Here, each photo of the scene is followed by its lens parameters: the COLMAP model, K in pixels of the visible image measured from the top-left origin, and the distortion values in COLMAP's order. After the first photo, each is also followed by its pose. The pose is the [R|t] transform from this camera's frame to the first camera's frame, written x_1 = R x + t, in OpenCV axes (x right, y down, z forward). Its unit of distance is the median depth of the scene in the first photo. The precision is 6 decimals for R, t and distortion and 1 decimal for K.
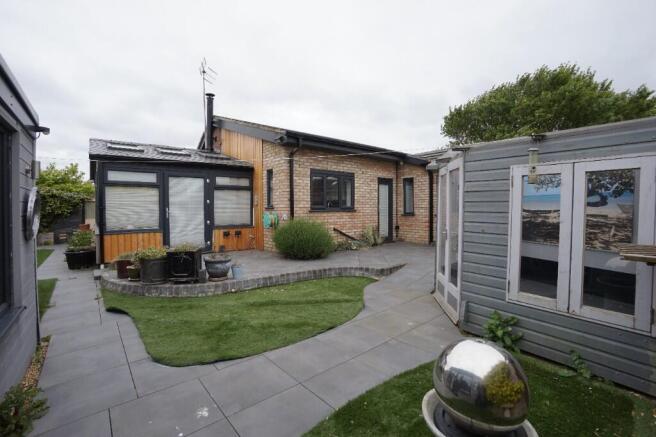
lens RADIAL K [[292.3, 0, 329.0], [0, 292.3, 212.7], [0, 0, 1]] dist [-0.037028, 0.001365]
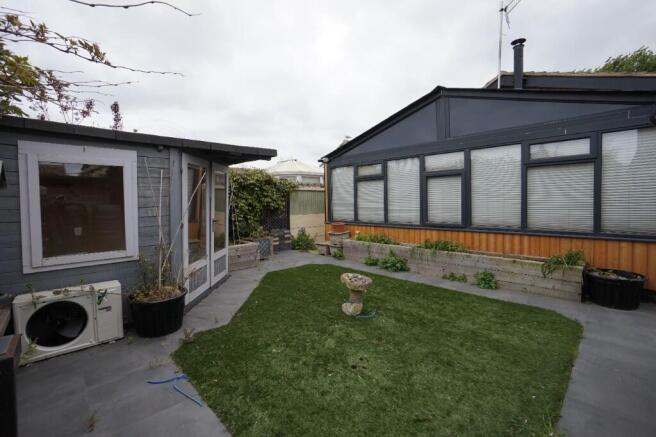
lens RADIAL K [[292.3, 0, 324.5], [0, 292.3, 213.3], [0, 0, 1]] dist [-0.037028, 0.001365]
pose [[0.998362, -0.014355, 0.055391, -0.859950], [0.013179, 0.999681, 0.021541, 0.002826], [-0.055683, -0.020776, 0.998232, 0.287178]]
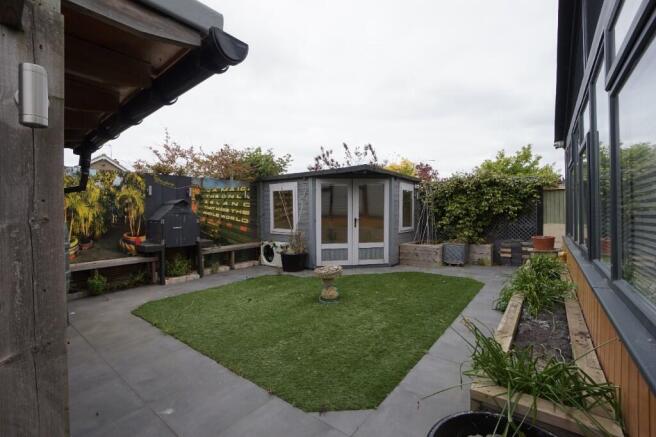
lens RADIAL K [[292.3, 0, 326.6], [0, 292.3, 212.3], [0, 0, 1]] dist [-0.037028, 0.001365]
pose [[0.222867, 0.007441, -0.974820, -0.444738], [-0.011740, 0.999919, 0.004949, 0.002552], [0.974778, 0.010341, 0.222936, 0.506901]]
